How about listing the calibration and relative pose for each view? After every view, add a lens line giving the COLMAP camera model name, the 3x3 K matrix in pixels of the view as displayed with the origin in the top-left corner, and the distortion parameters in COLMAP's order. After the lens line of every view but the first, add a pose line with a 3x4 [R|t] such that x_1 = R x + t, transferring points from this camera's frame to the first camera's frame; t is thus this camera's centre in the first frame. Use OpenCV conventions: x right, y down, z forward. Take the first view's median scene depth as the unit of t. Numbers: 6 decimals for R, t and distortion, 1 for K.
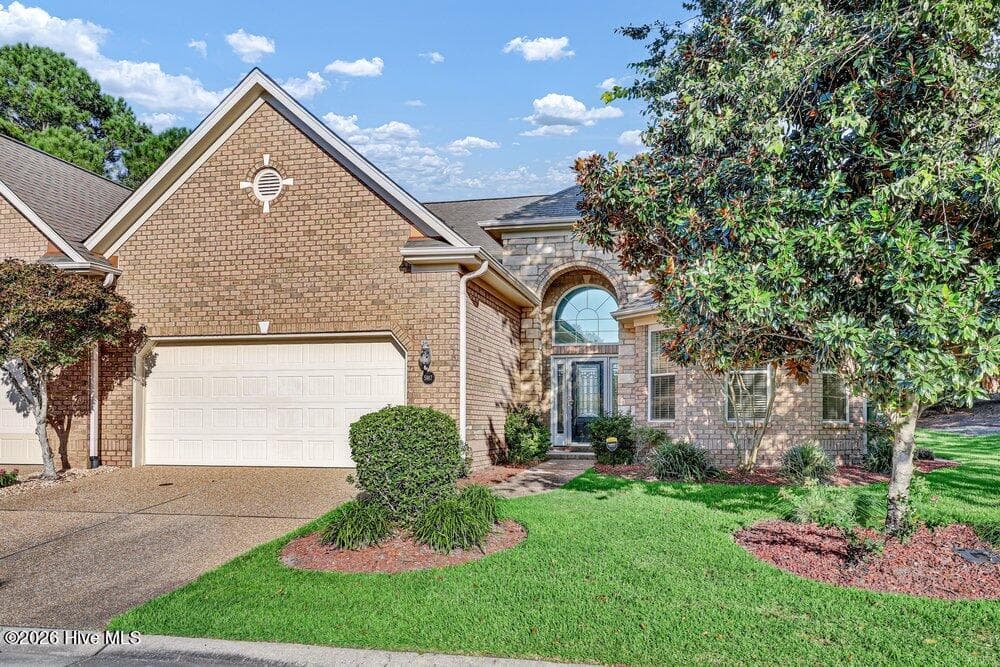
lens RADIAL K [[758.8, 0, 499.1], [0, 758.8, 414.2], [0, 0, 1]] dist [0.013043, -0.002218]
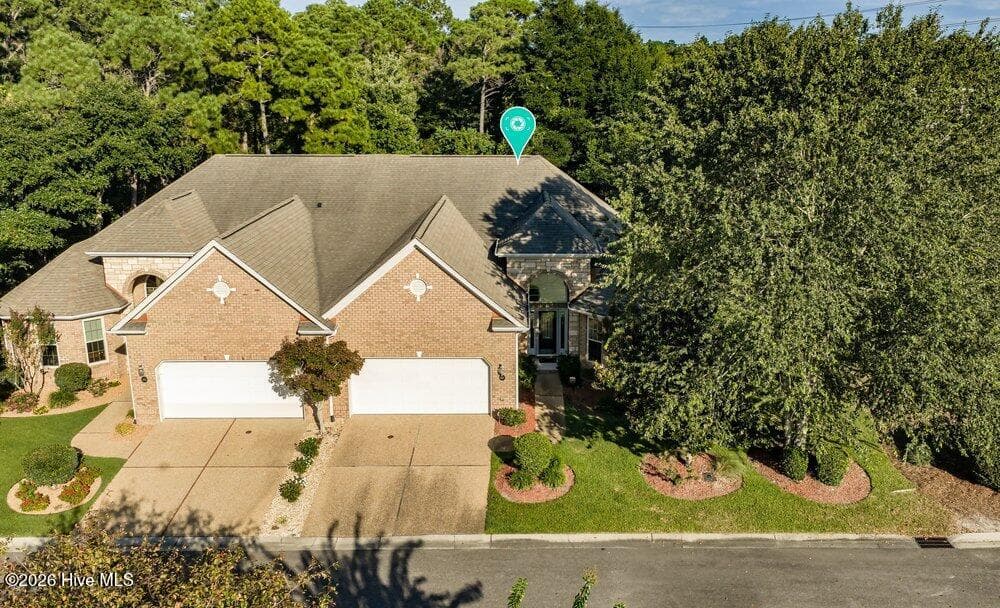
lens RADIAL K [[835.7, 0, 502.6], [0, 835.7, 288.0], [0, 0, 1]] dist [0.039835, 0.005915]
pose [[0.977458, -0.060923, 0.202151, -0.544601], [0.009516, 0.969203, 0.246080, -0.863616], [-0.210918, -0.238610, 0.947934, -1.197024]]
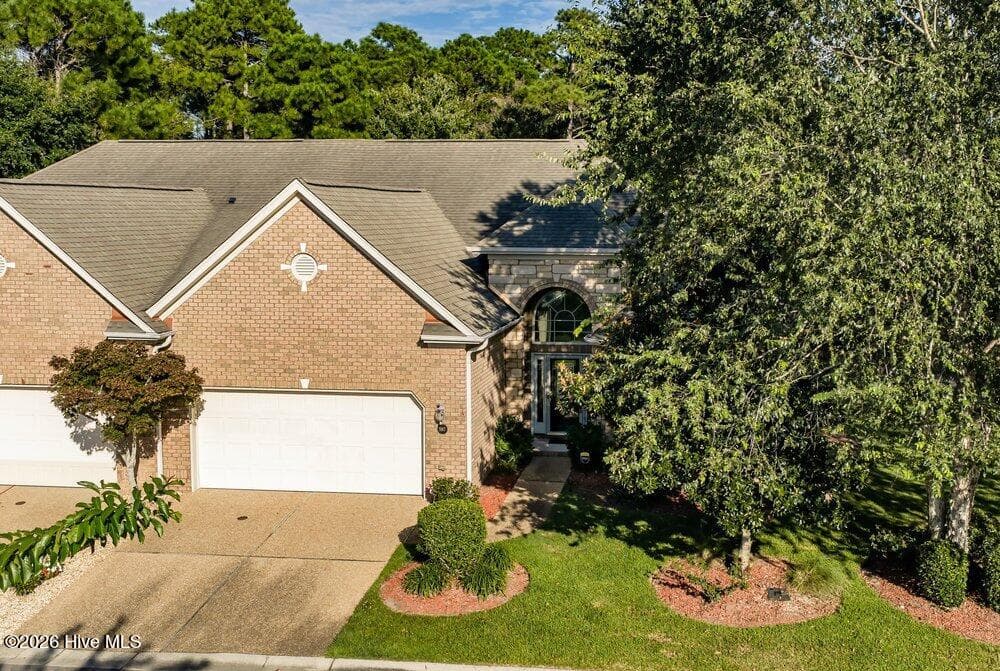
lens RADIAL K [[1141.2, 0, 527.0], [0, 1141.2, 353.7], [0, 0, 1]] dist [0.021145, 0.000000]
pose [[0.996365, -0.013409, 0.084120, -0.106424], [0.002557, 0.991796, 0.127808, -0.403474], [-0.085144, -0.127128, 0.988225, -0.867765]]
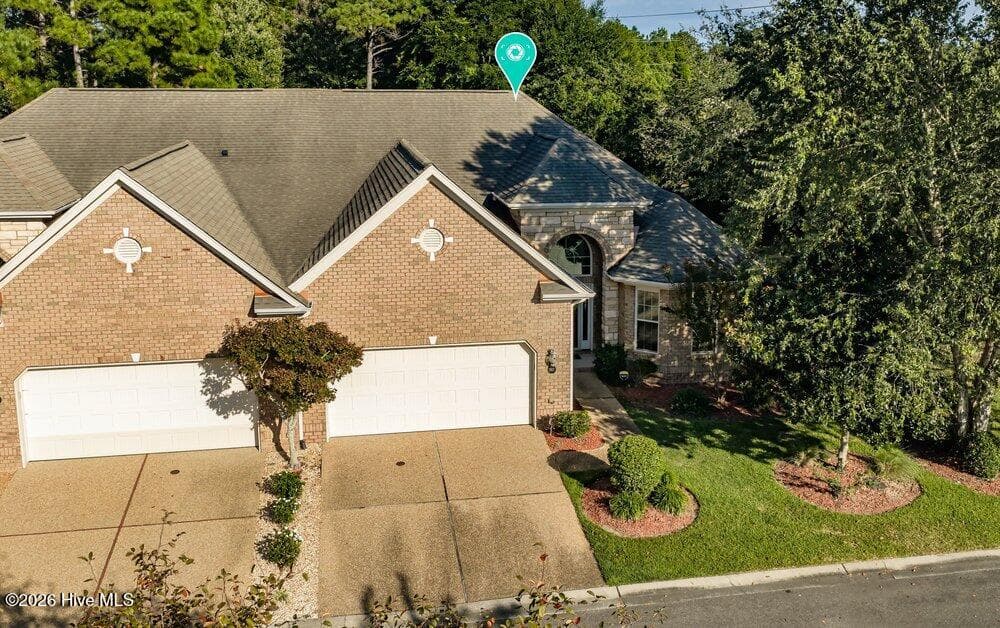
lens RADIAL K [[992.1, 0, 511.4], [0, 992.1, 293.9], [0, 0, 1]] dist [0.024706, 0.000000]
pose [[0.919122, -0.086911, 0.384268, -0.888525], [0.004020, 0.977382, 0.211443, -0.596854], [-0.393953, -0.192797, 0.898682, -0.714286]]
